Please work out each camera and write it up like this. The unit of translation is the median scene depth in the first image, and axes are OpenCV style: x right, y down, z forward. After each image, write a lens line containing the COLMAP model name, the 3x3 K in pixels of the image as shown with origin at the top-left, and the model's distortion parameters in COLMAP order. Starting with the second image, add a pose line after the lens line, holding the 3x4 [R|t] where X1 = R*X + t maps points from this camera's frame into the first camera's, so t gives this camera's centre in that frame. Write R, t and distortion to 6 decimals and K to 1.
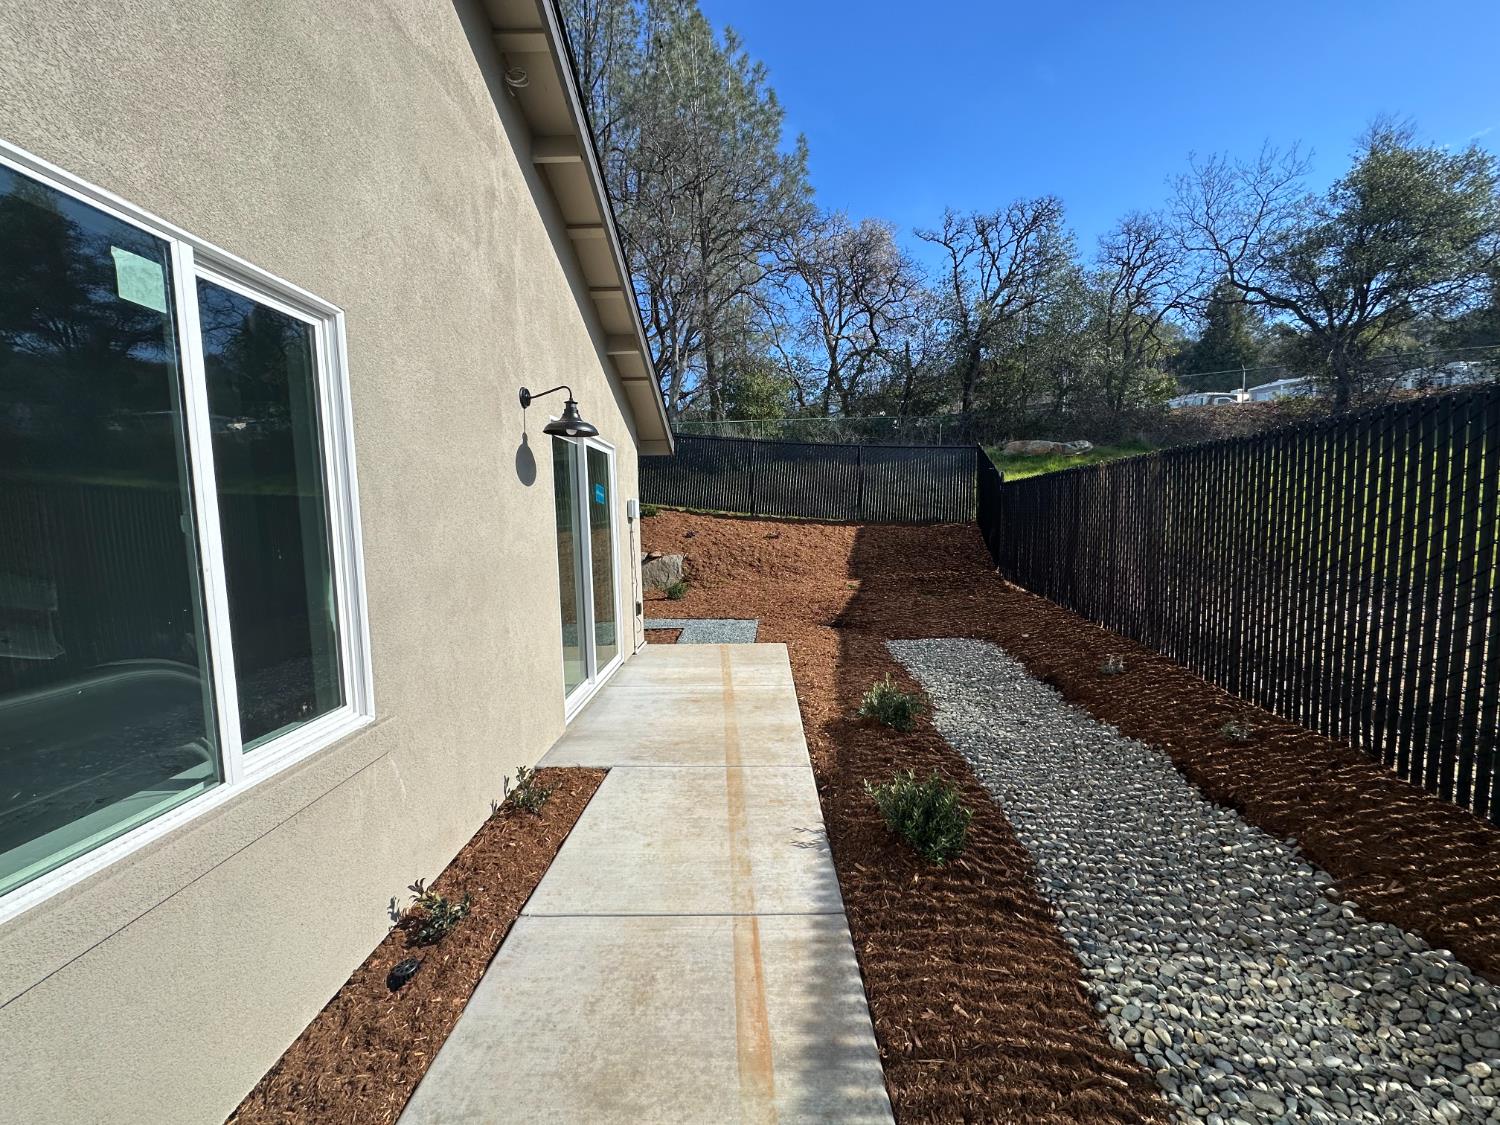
lens RADIAL K [[599.1, 0, 745.4], [0, 599.1, 558.8], [0, 0, 1]] dist [-0.003149, 0.000794]
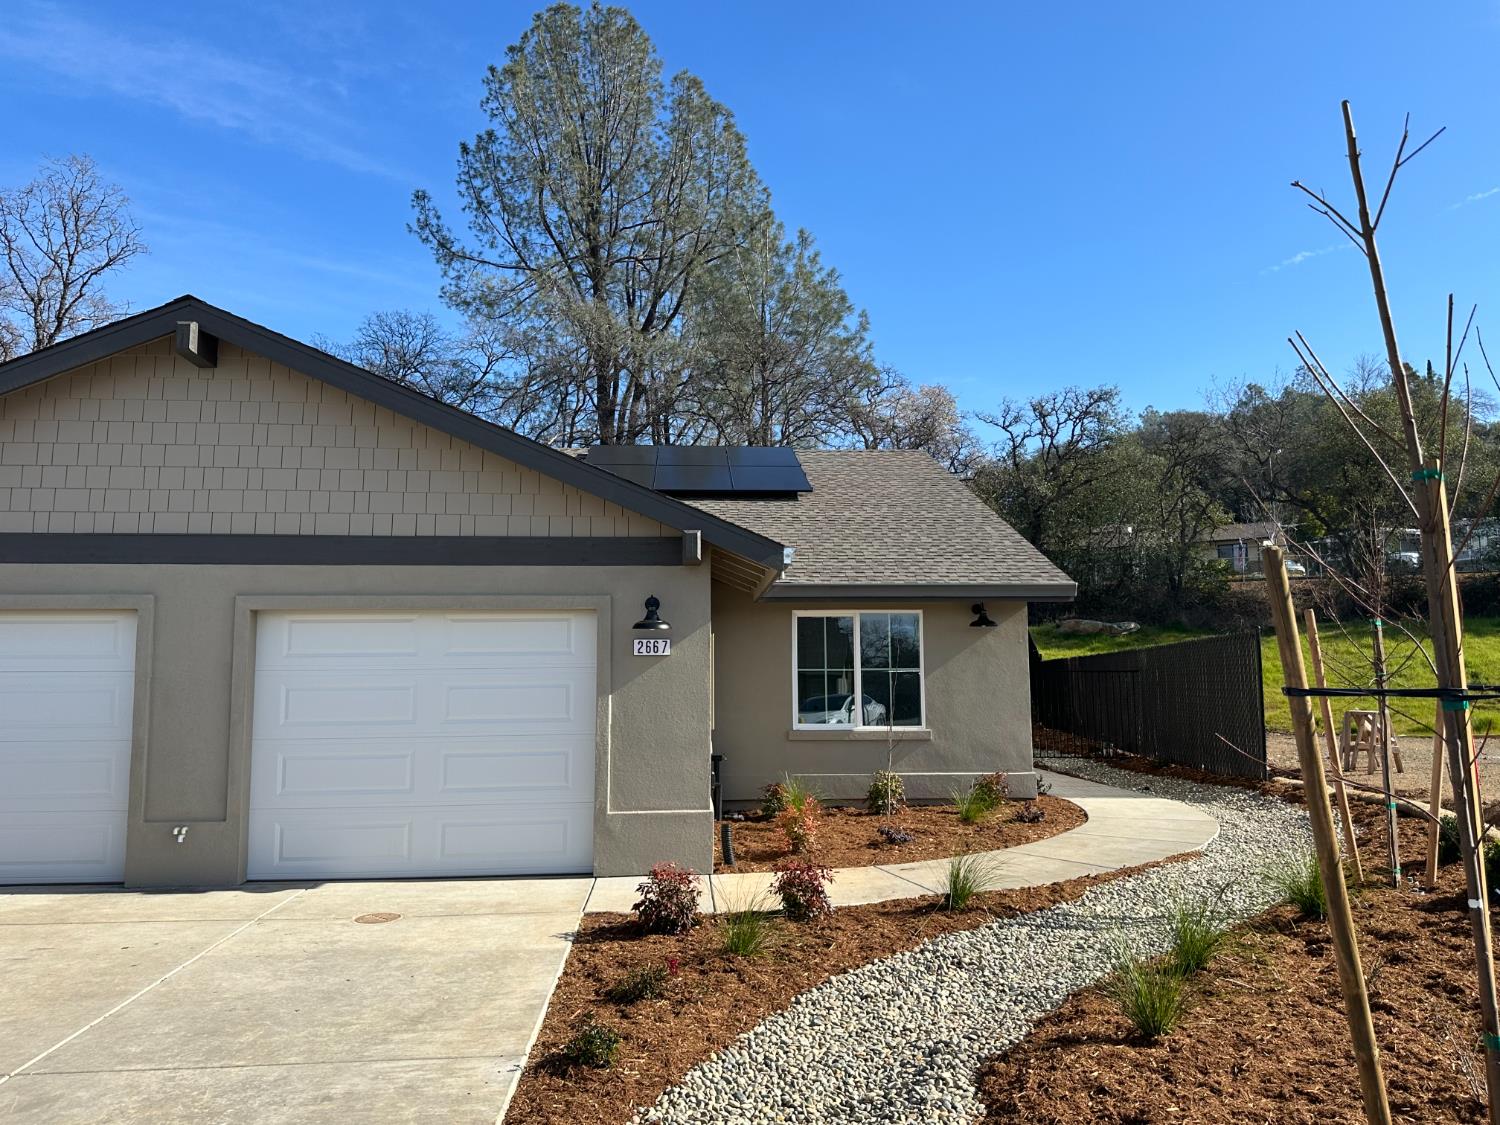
lens RADIAL K [[1134.6, 0, 751.3], [0, 1134.6, 572.0], [0, 0, 1]] dist [0.031182, -0.005245]
pose [[0.996472, 0.028096, 0.079089, -0.254210], [-0.012995, 0.982592, -0.185324, 0.094802], [-0.082919, 0.183642, 0.979490, -0.856363]]
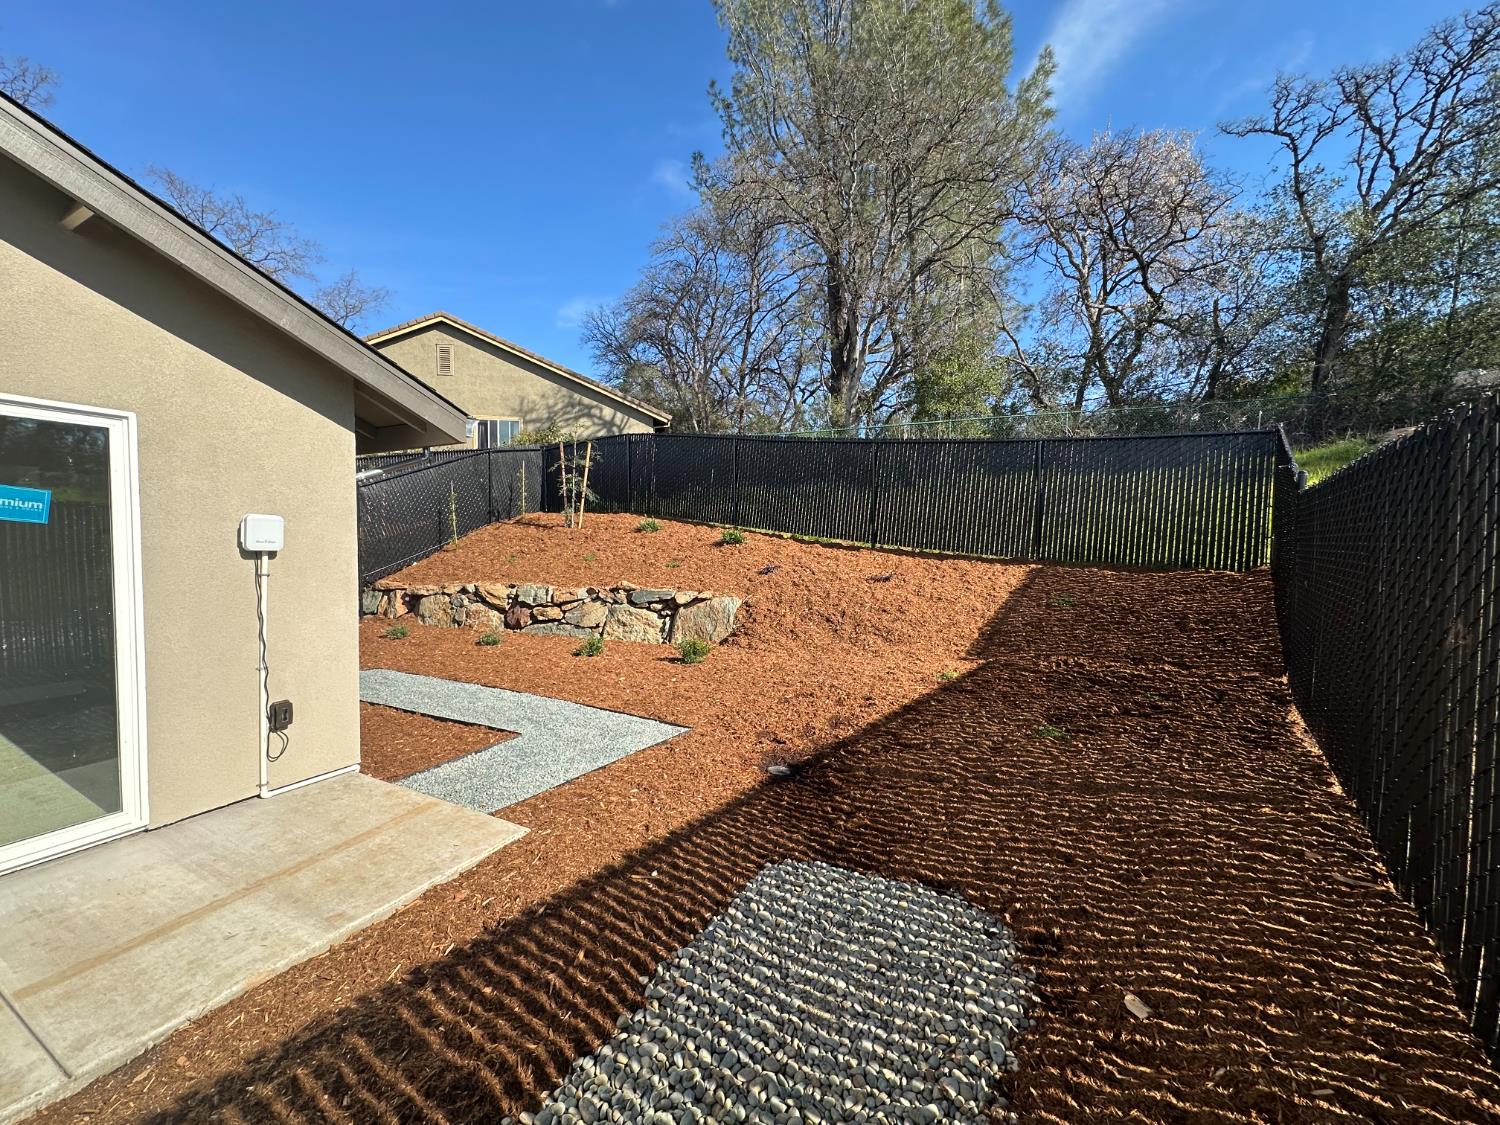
lens RADIAL K [[599.1, 0, 752.0], [0, 599.1, 560.4], [0, 0, 1]] dist [-0.003149, 0.000794]
pose [[0.898433, 0.037133, -0.437537, 0.126080], [-0.056228, 0.997944, -0.030764, -0.017265], [0.435495, 0.052241, 0.898674, 0.204656]]
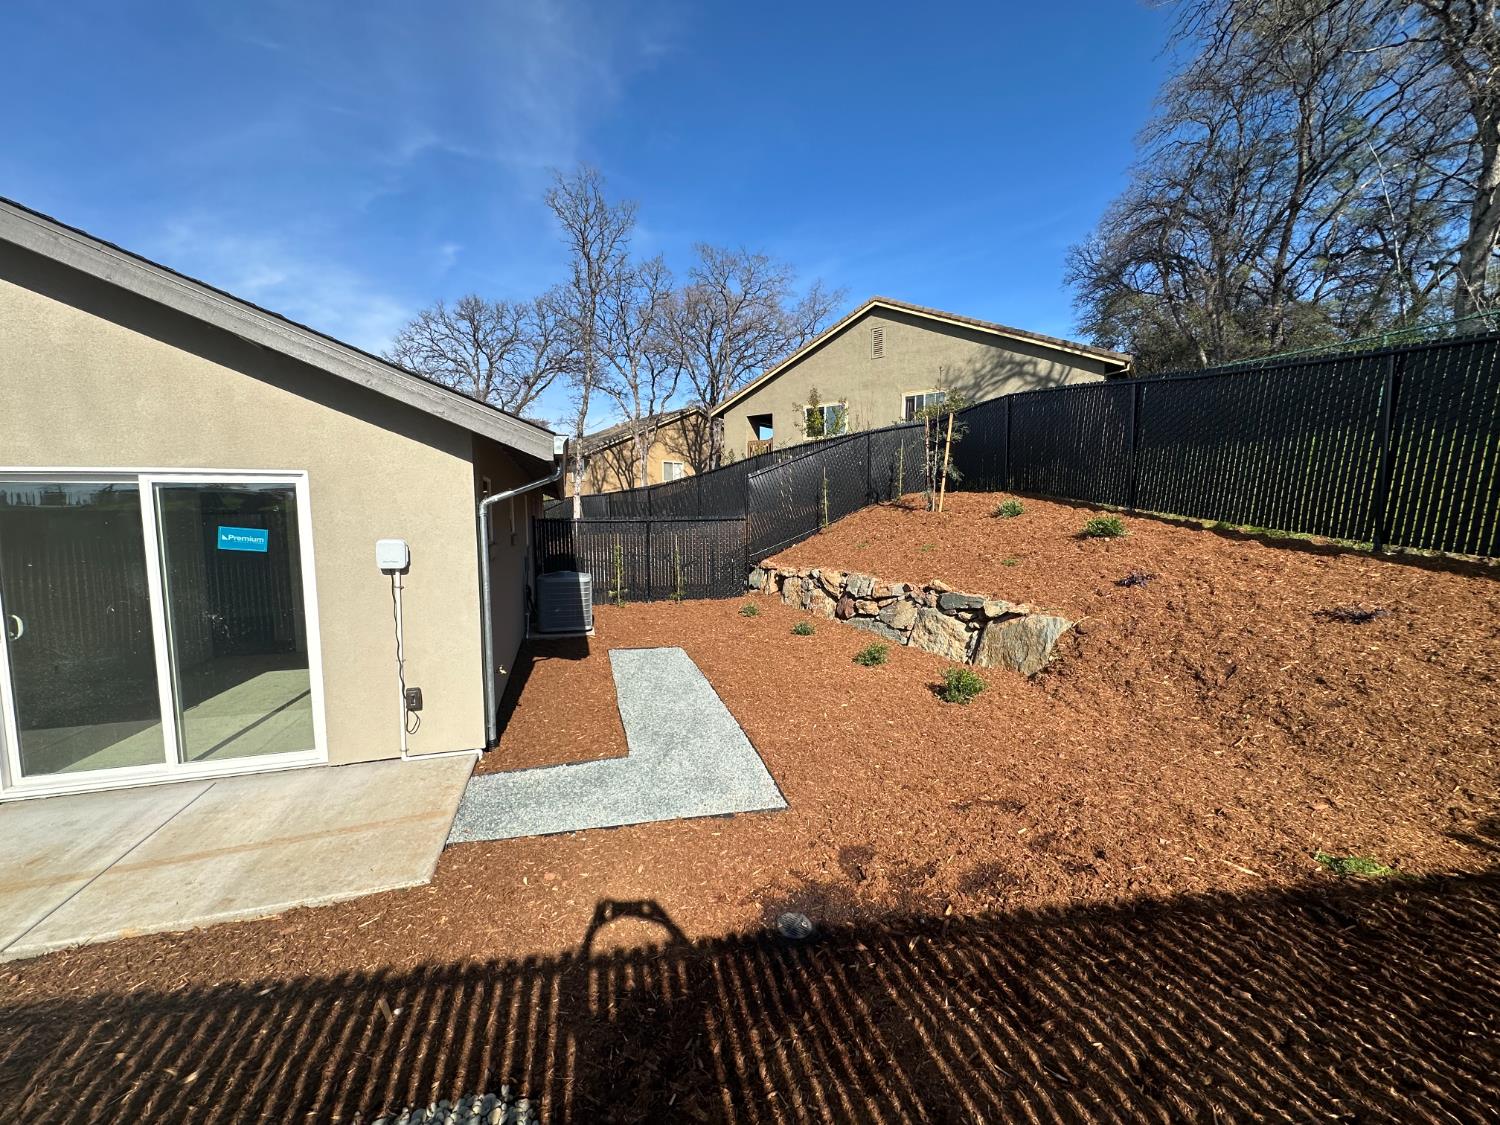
lens RADIAL K [[599.1, 0, 750.8], [0, 599.1, 560.1], [0, 0, 1]] dist [-0.003149, 0.000794]
pose [[0.310429, 0.098443, -0.945485, 0.162844], [-0.074309, 0.994093, 0.079106, -0.043526], [0.947688, 0.045701, 0.315911, 0.334633]]
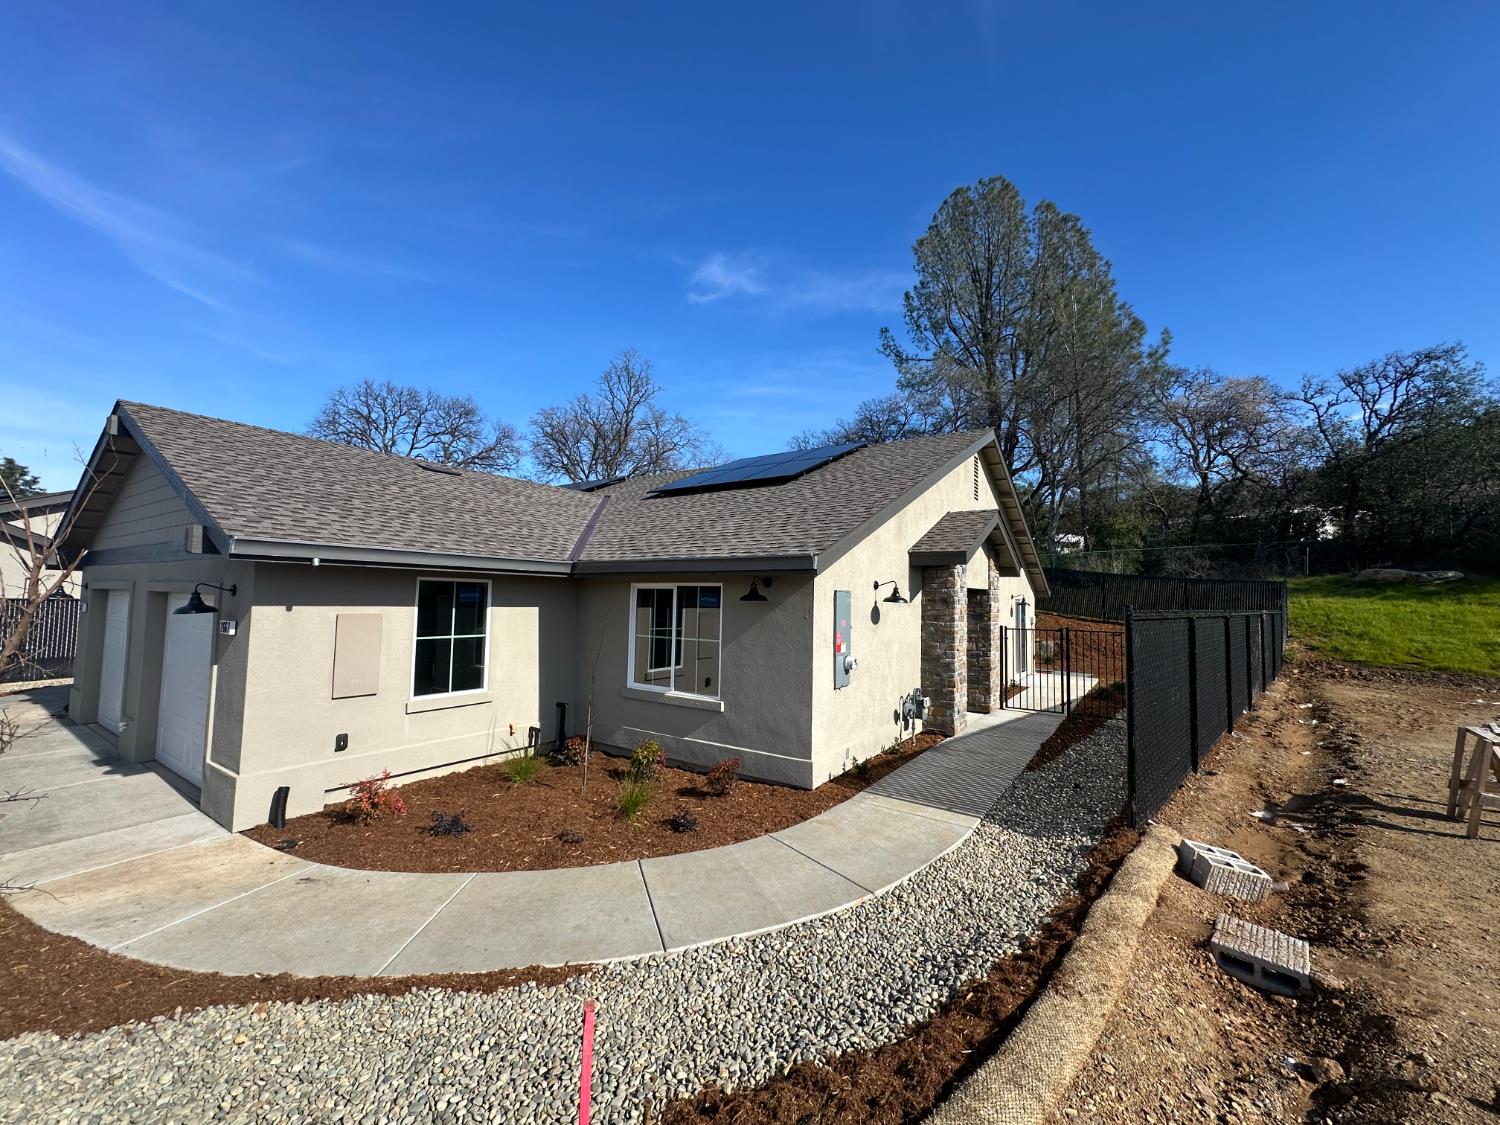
lens RADIAL K [[599.1, 0, 751.8], [0, 599.1, 564.3], [0, 0, 1]] dist [-0.003149, 0.000794]
pose [[0.836325, 0.008257, -0.548172, 0.065043], [-0.085658, 0.989575, -0.115779, 0.029799], [0.541501, 0.143784, 0.828313, -0.538506]]
